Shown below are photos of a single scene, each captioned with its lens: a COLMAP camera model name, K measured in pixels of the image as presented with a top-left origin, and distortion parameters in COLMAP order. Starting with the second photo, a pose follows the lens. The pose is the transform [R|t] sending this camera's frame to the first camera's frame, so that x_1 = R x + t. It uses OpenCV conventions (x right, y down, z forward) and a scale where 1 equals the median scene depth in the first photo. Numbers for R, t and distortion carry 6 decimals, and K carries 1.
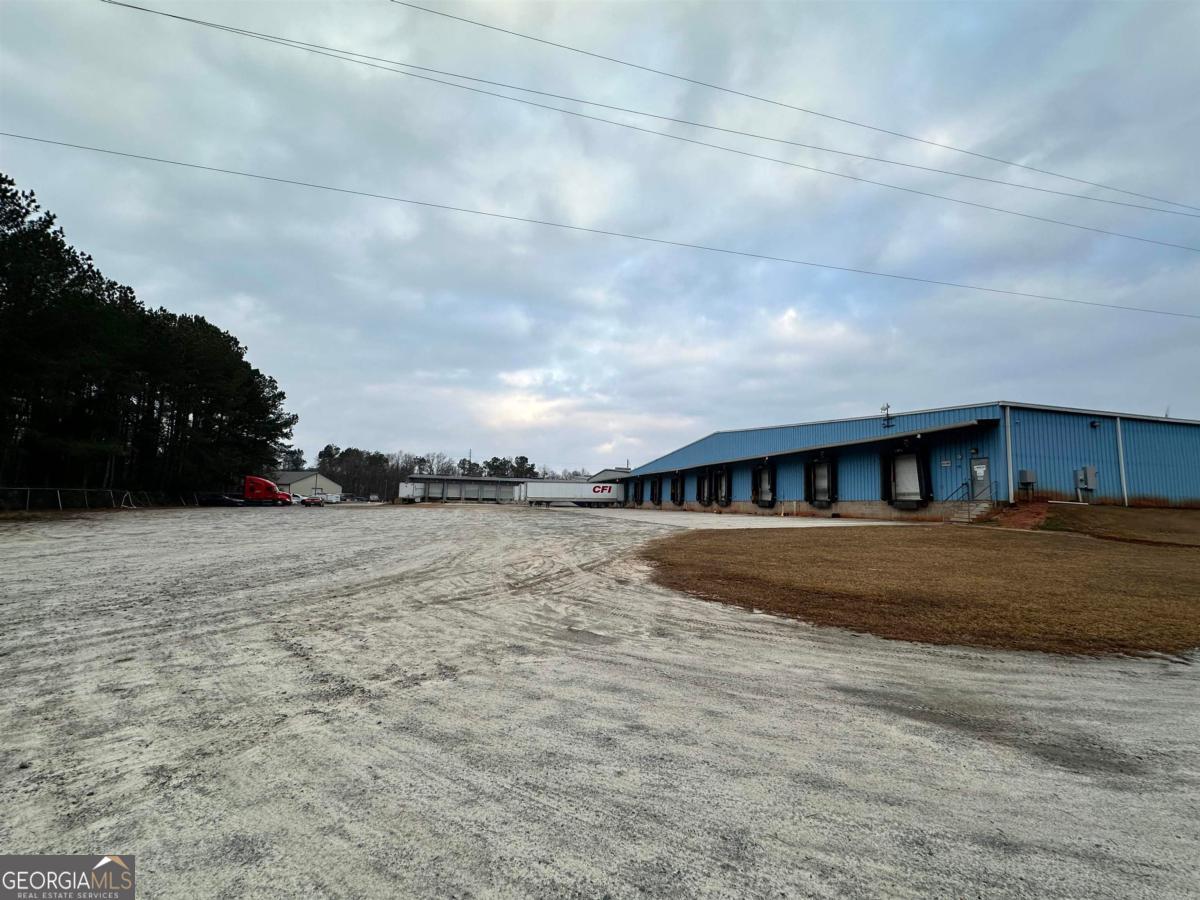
lens RADIAL K [[521.0, 0, 600.0], [0, 521.0, 450.0], [0, 0, 1]] dist [0.001864, -0.000421]
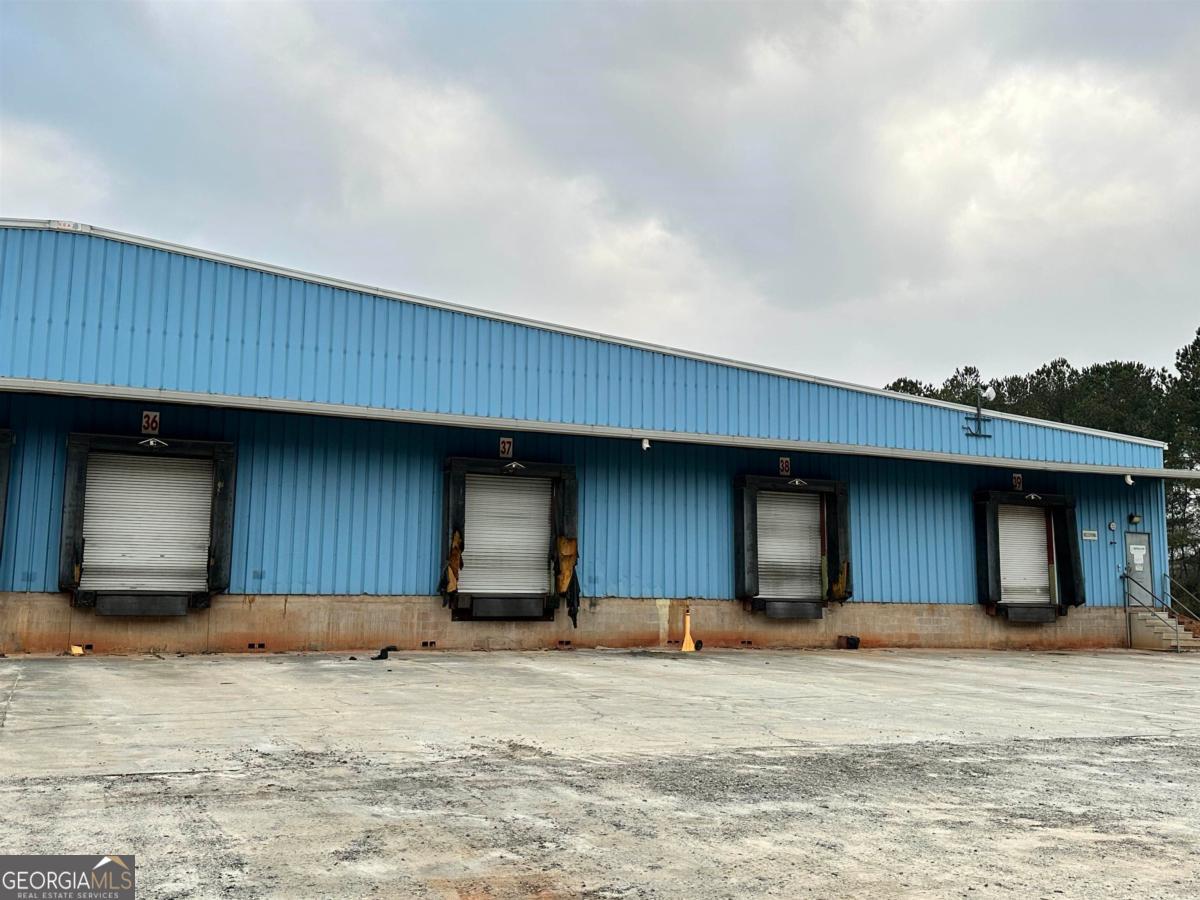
lens RADIAL K [[1188.7, 0, 600.0], [0, 1188.7, 450.0], [0, 0, 1]] dist [0.087141, -0.000995]
pose [[-0.164223, 0.120645, 0.979018, -0.336742], [-0.111076, 0.983918, -0.139881, 0.125436], [-0.980149, -0.131717, -0.148182, 1.265574]]
